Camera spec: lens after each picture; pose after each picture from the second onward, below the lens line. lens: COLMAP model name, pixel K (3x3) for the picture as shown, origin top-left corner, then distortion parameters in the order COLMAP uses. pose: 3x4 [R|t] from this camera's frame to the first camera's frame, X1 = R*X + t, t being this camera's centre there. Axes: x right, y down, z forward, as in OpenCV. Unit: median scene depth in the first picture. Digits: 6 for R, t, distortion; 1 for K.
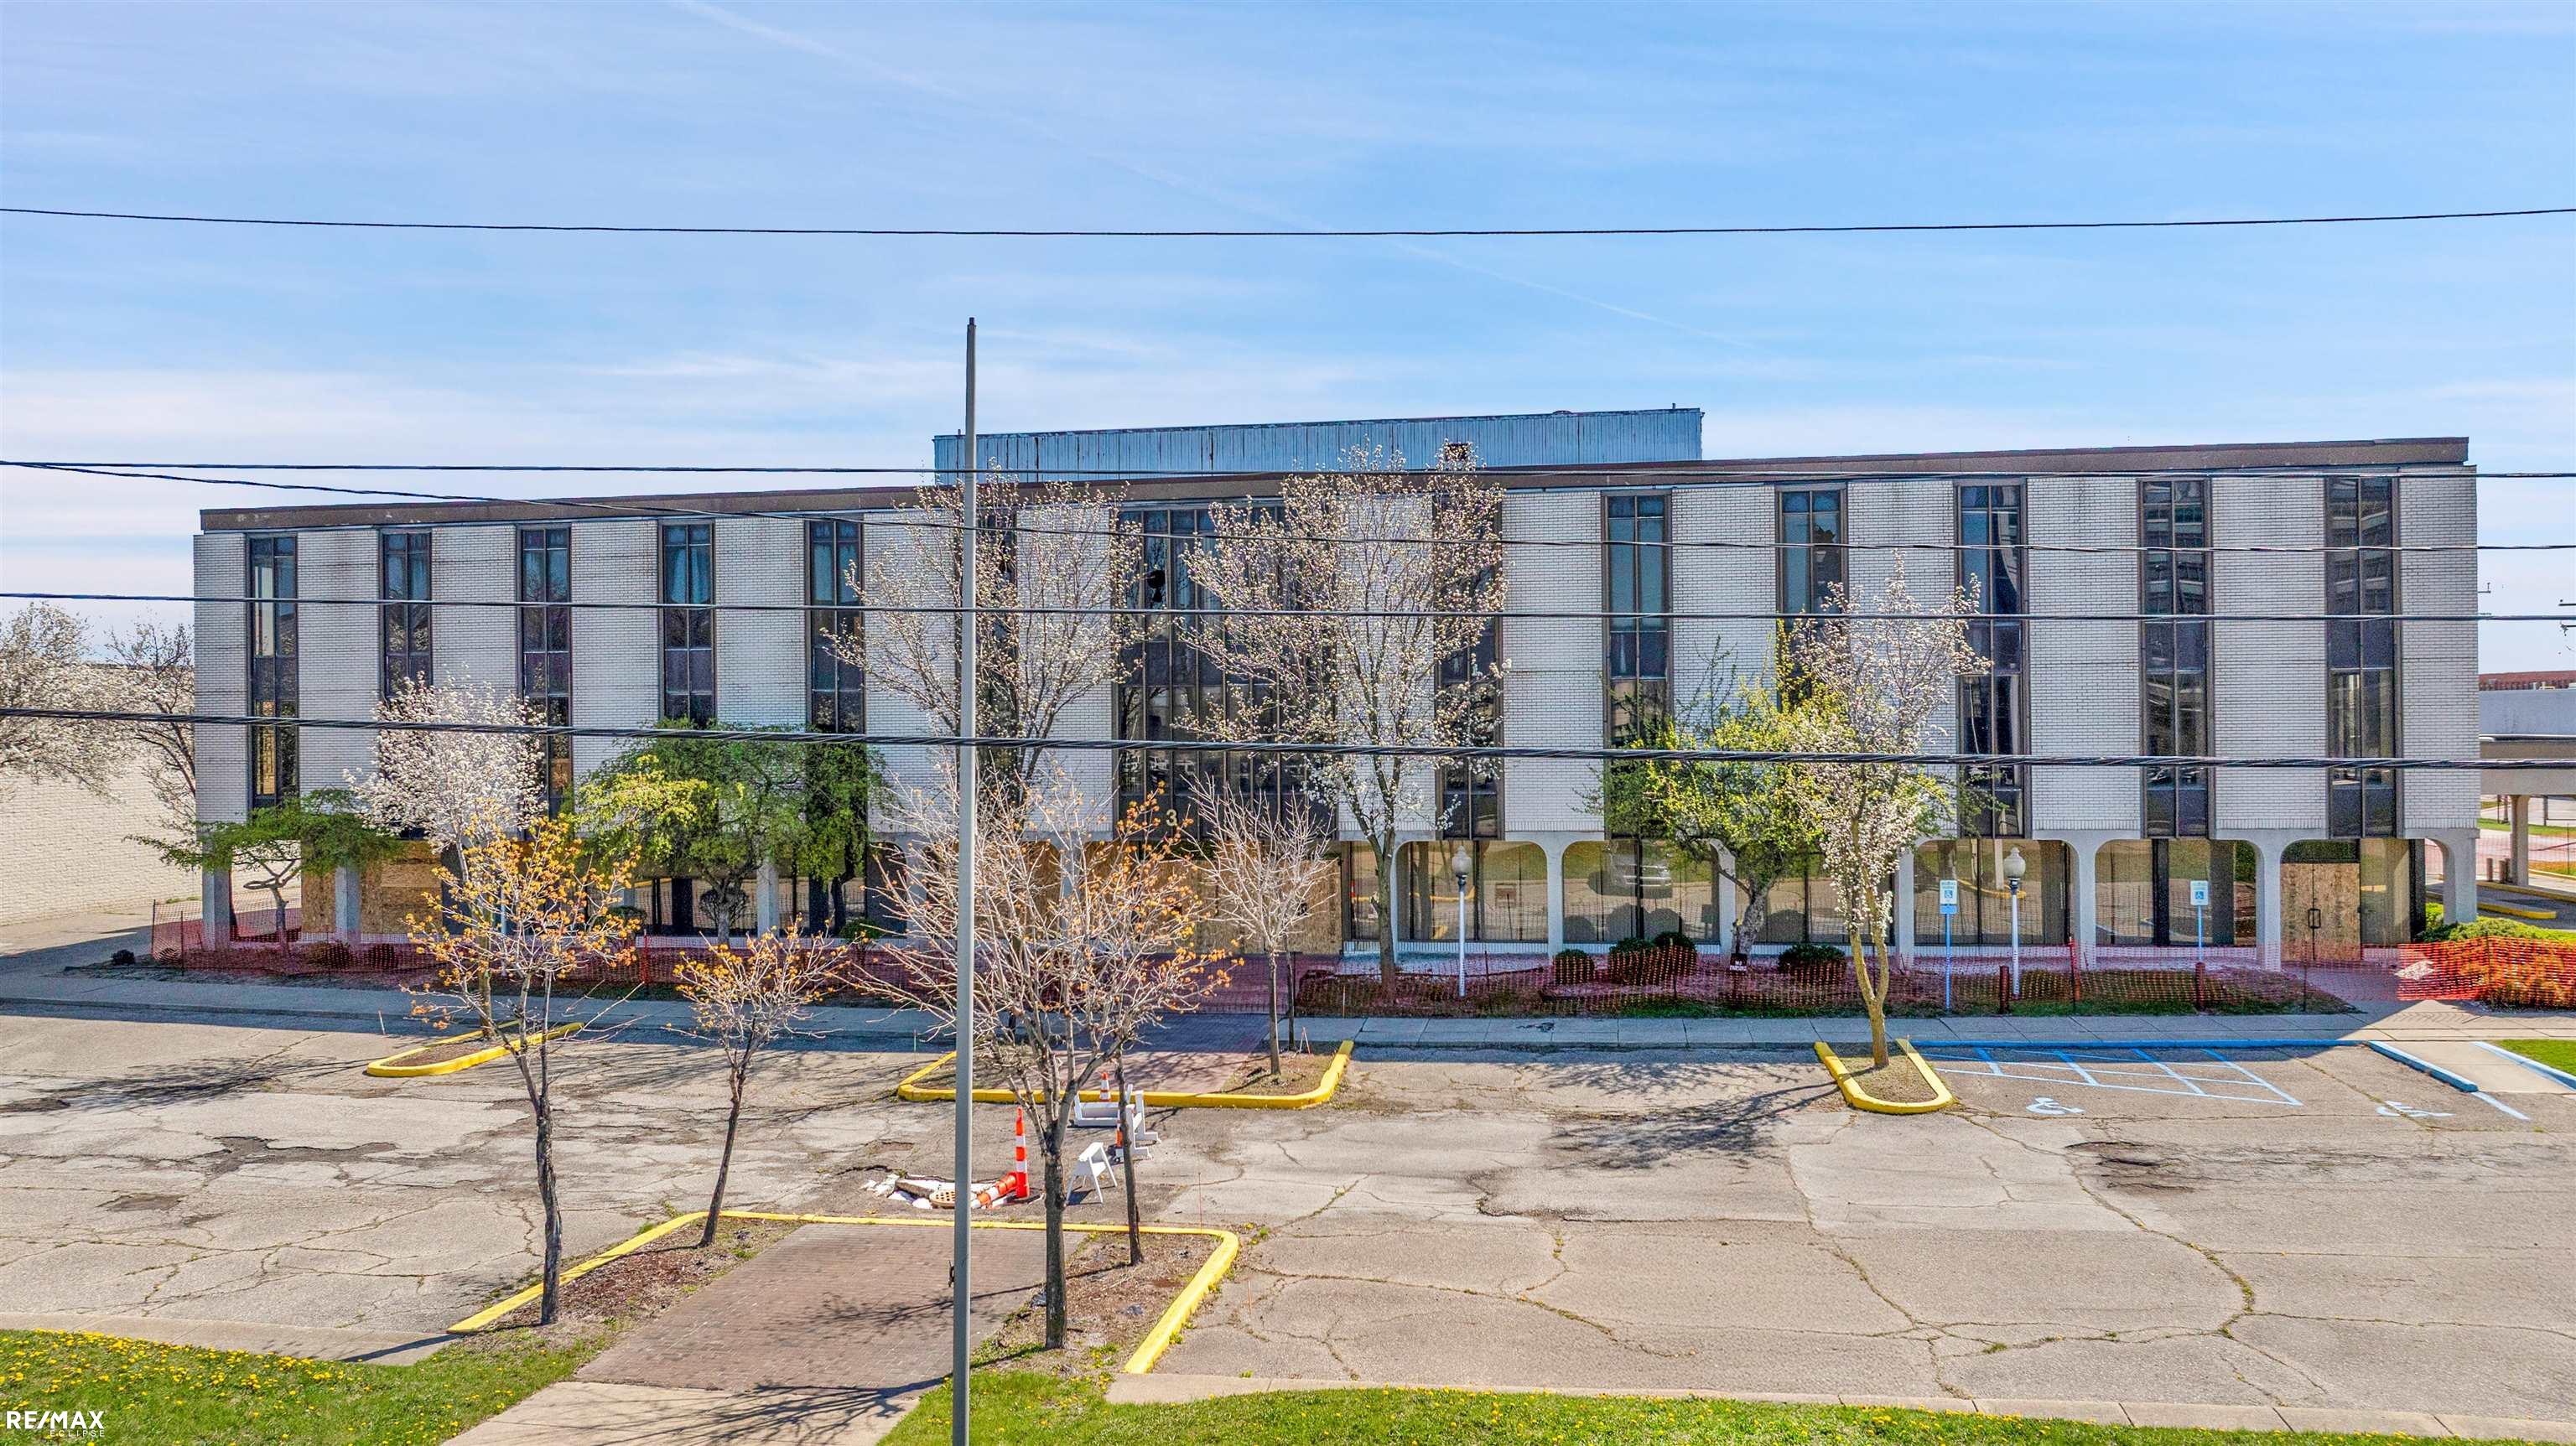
lens RADIAL K [[1828.3, 0, 1288.0], [0, 1828.3, 723.0], [0, 0, 1]] dist [-0.026940, -0.000001]
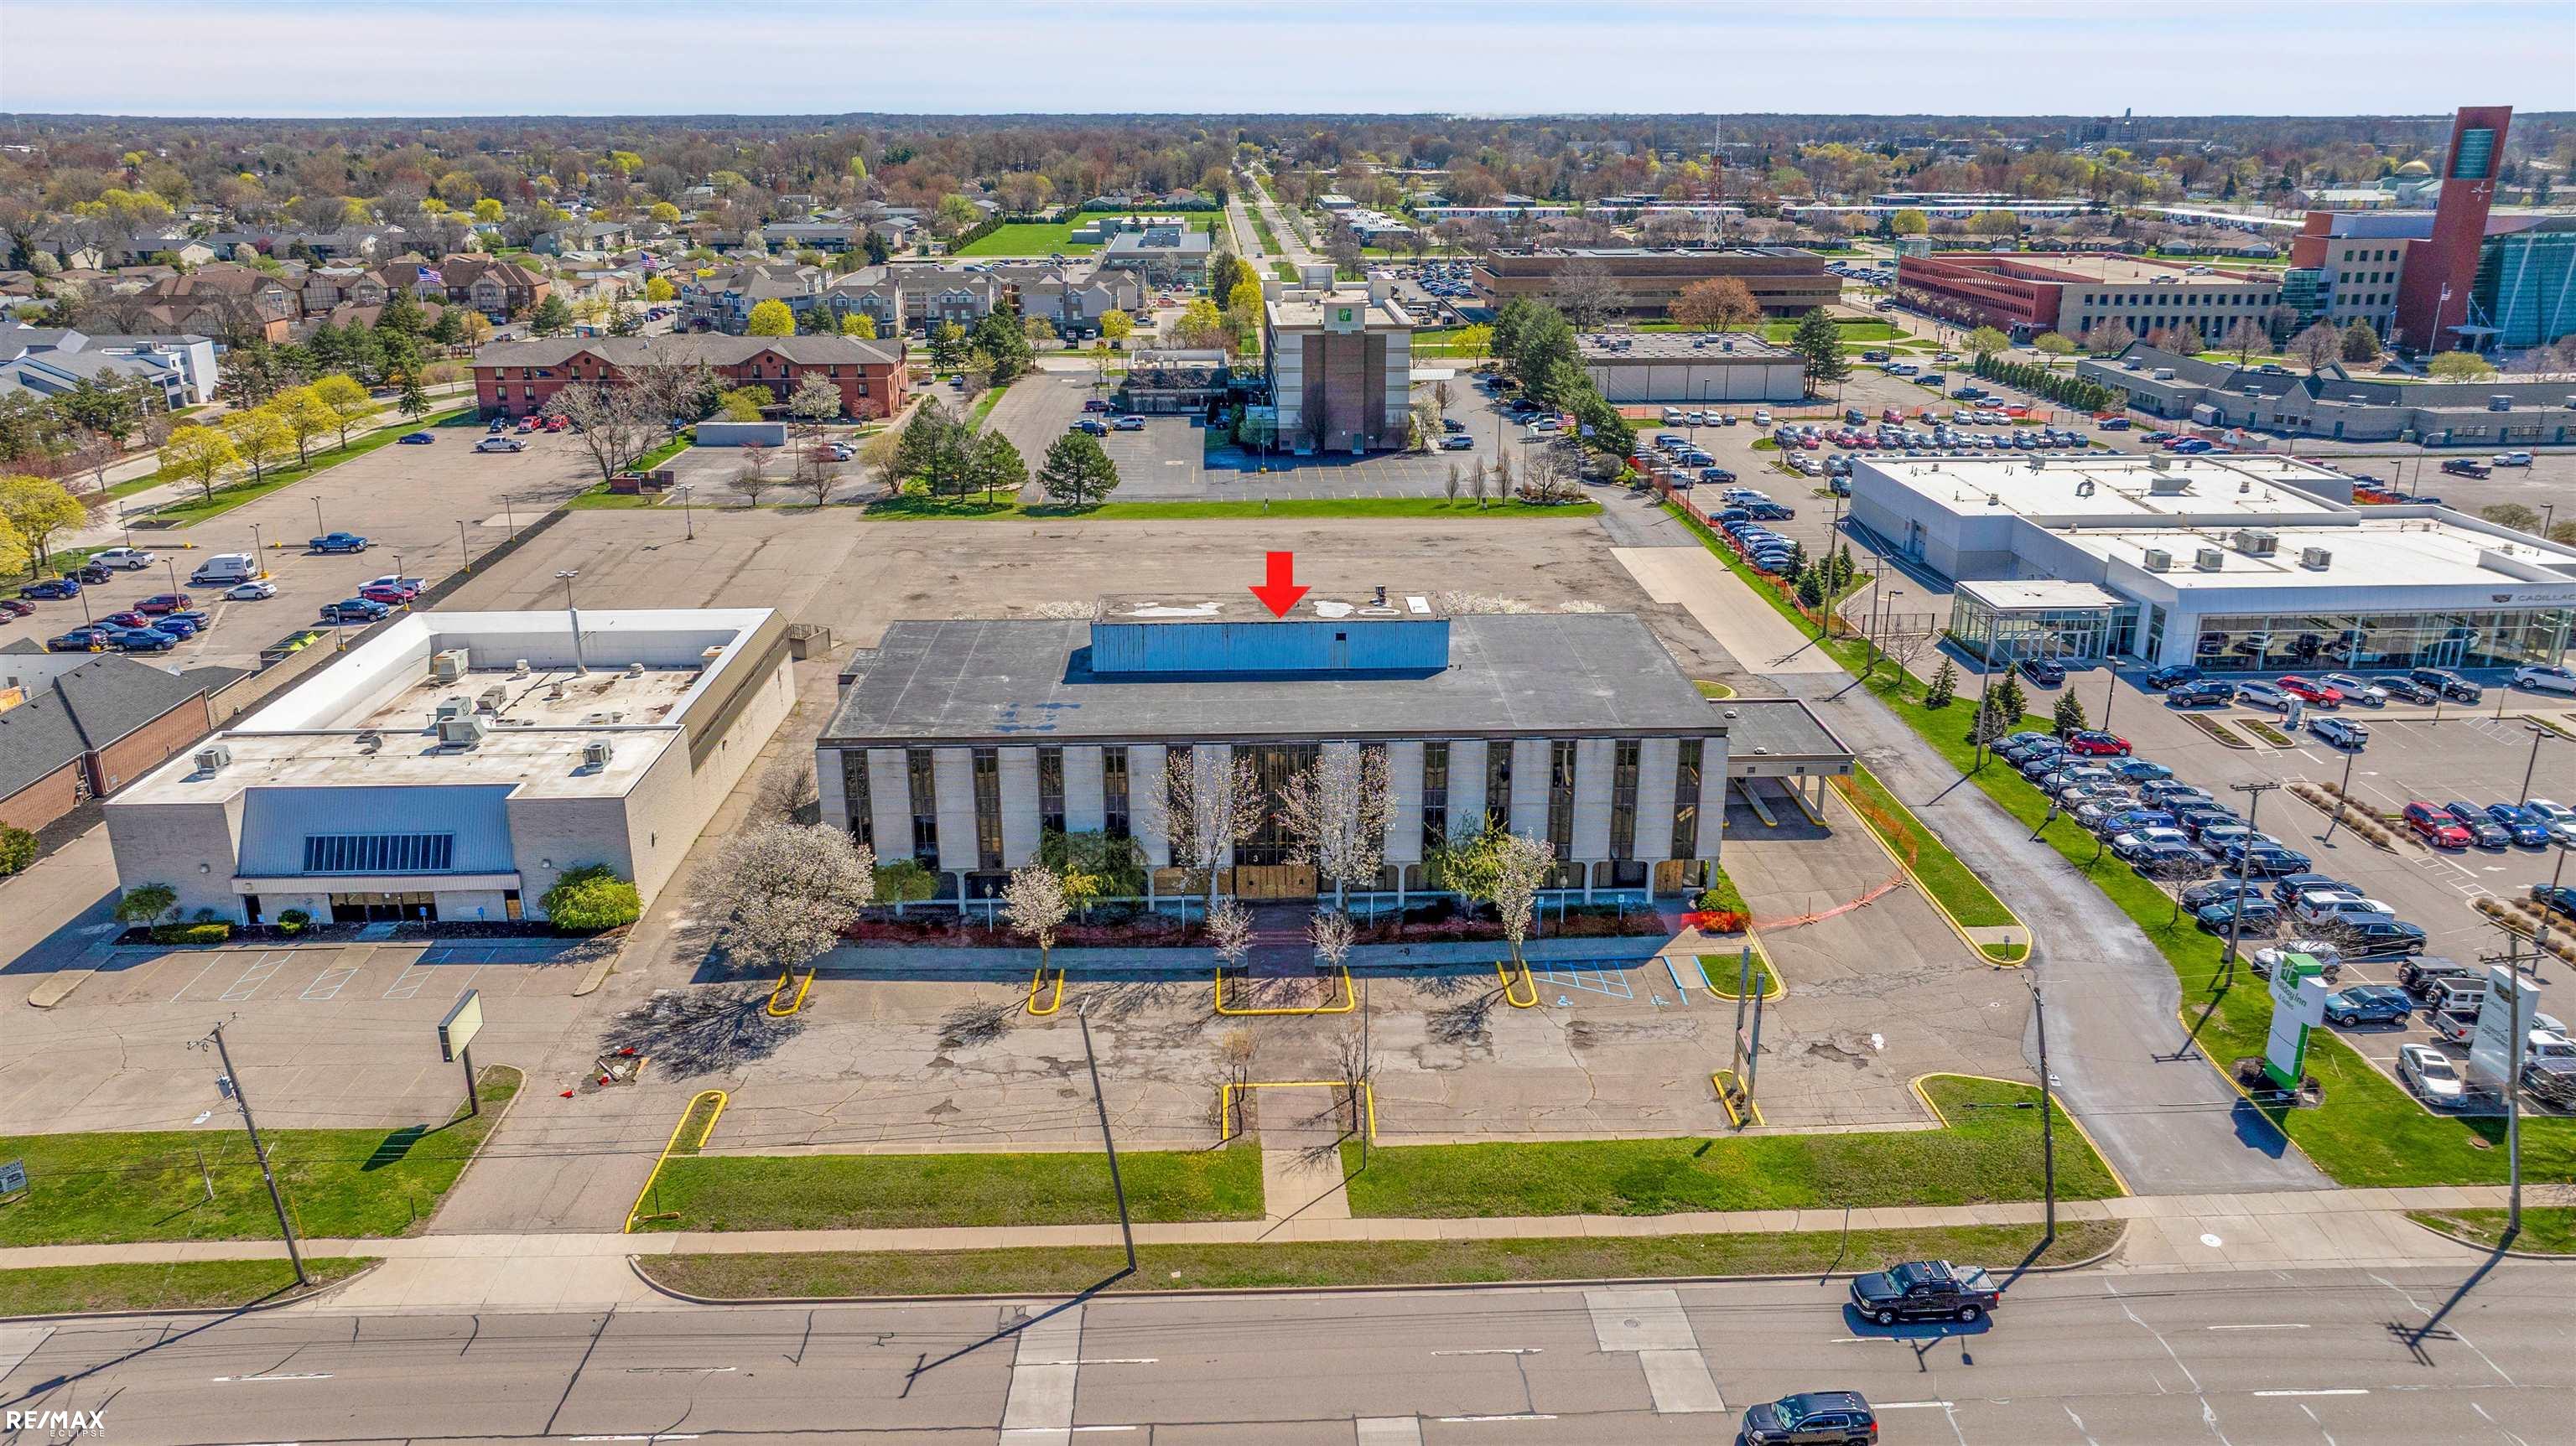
lens RADIAL K [[1812.4, 0, 1293.8], [0, 1812.4, 721.4], [0, 0, 1]] dist [-0.023549, 0.006601]
pose [[0.979367, -0.053904, 0.194767, -0.534576], [-0.011328, 0.947612, 0.319223, -1.021965], [-0.201771, -0.314843, 0.927450, -1.416720]]
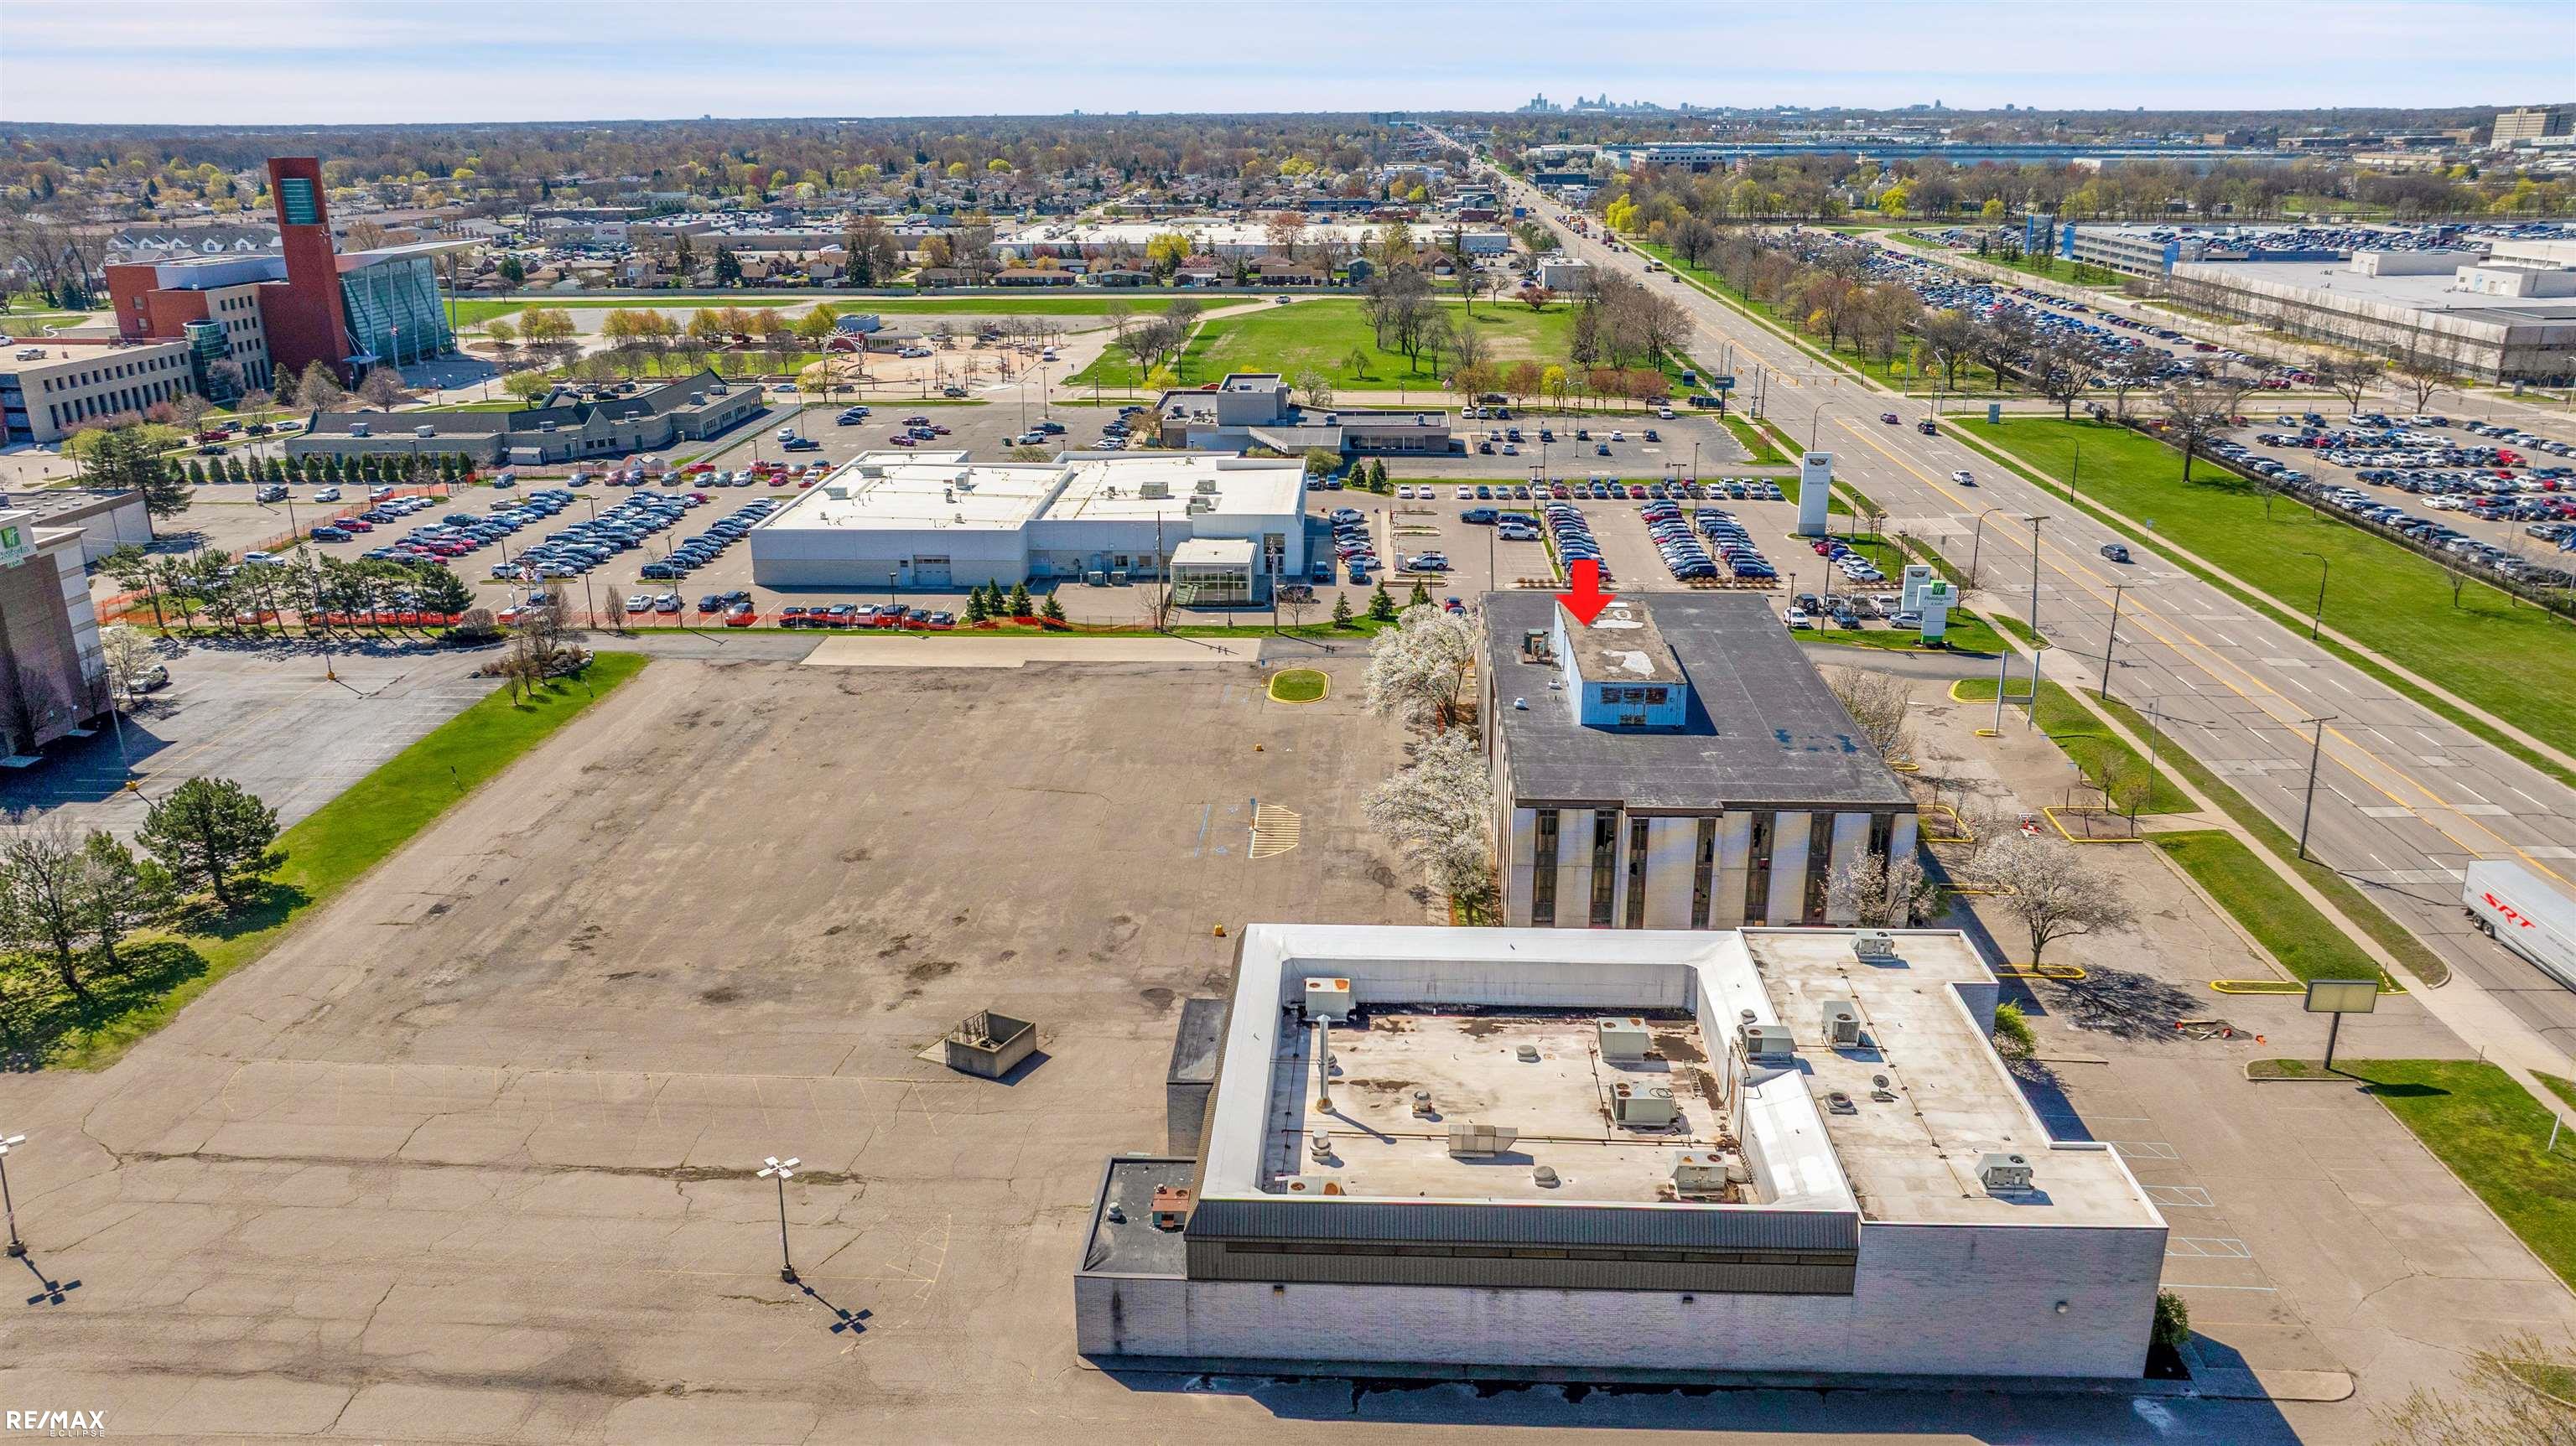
lens RADIAL K [[1812.4, 0, 1293.8], [0, 1812.4, 721.4], [0, 0, 1]] dist [-0.023549, 0.006601]
pose [[-0.110100, -0.305848, 0.945693, -3.347476], [0.007051, 0.951213, 0.308454, -1.184396], [-0.993896, 0.040629, -0.102572, 2.502140]]
